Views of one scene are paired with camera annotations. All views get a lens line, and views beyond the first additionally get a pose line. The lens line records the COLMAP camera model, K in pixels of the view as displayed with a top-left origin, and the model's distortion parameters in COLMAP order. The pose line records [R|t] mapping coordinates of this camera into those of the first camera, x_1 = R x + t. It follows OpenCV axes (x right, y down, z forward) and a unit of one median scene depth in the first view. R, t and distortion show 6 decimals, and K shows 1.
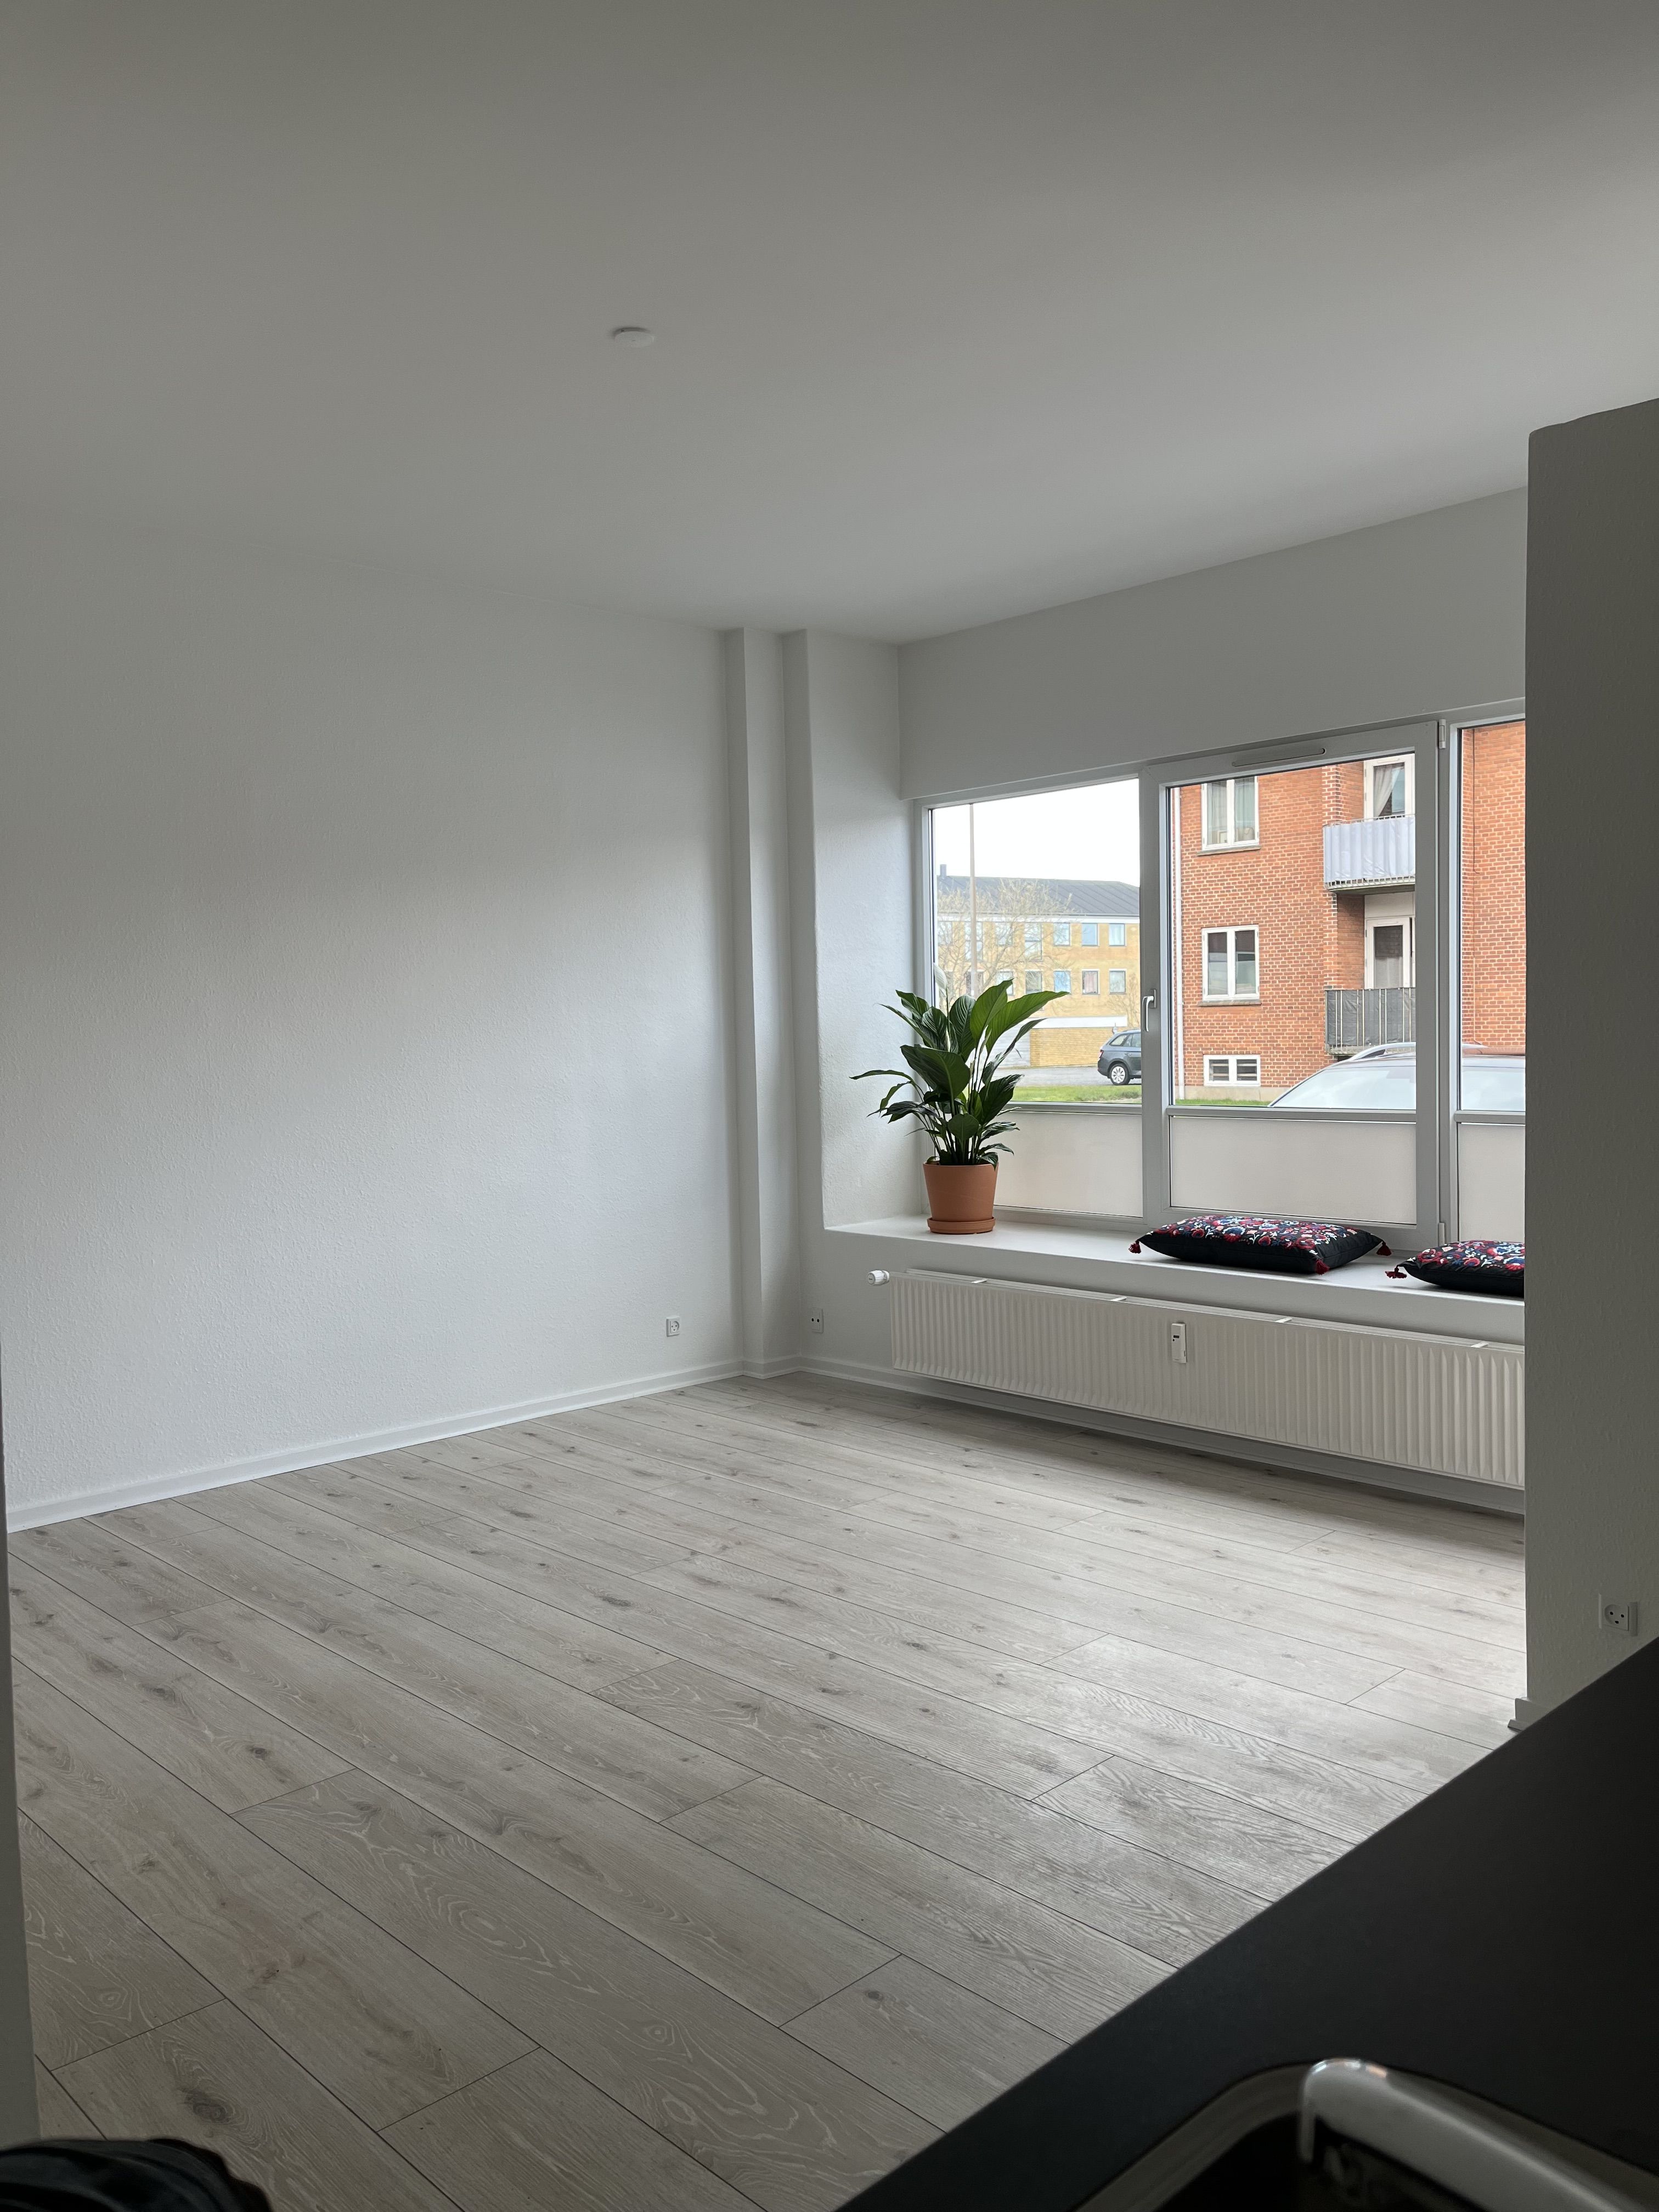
lens RADIAL K [[1664.4, 0, 821.7], [0, 1664.4, 1115.6], [0, 0, 1]] dist [0.072752, -0.128350]
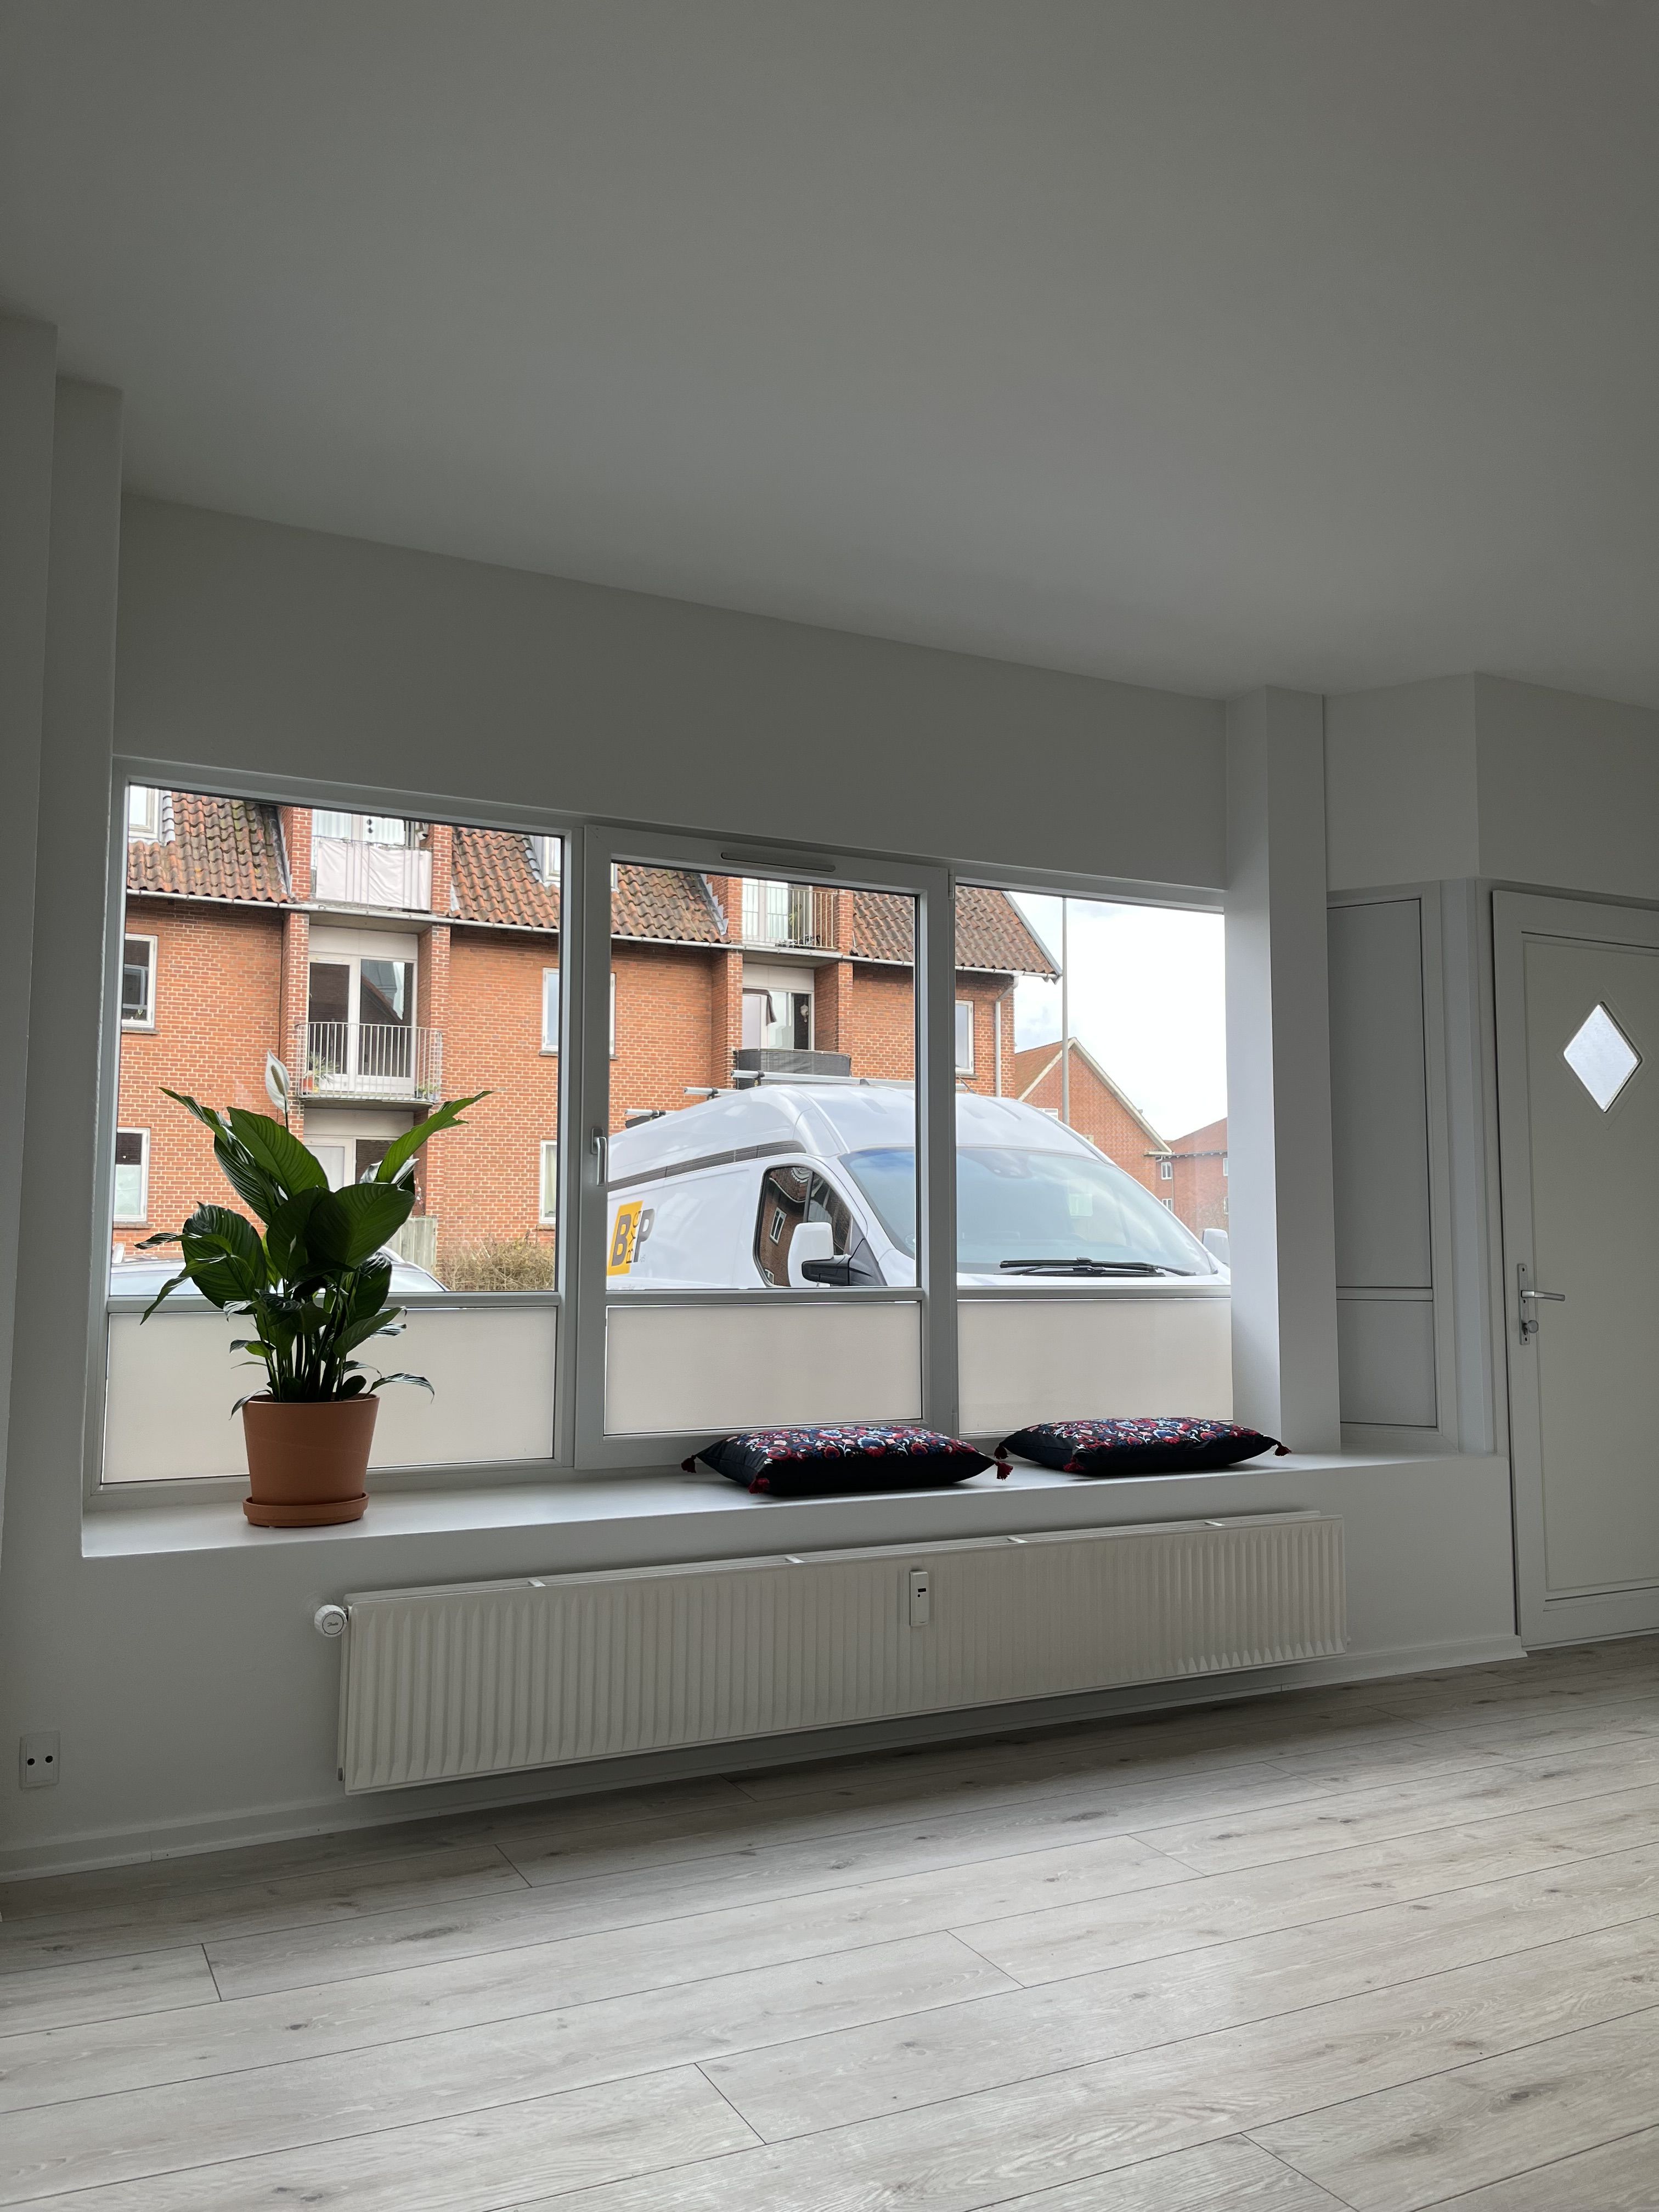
lens RADIAL K [[1678.5, 0, 829.5], [0, 1678.5, 1106.0], [0, 0, 1]] dist [0.087987, -0.121041]
pose [[0.299445, 0.106028, 0.948204, -0.500383], [0.047869, 0.990885, -0.125918, 0.011617], [-0.952912, 0.083095, 0.291640, 0.751332]]
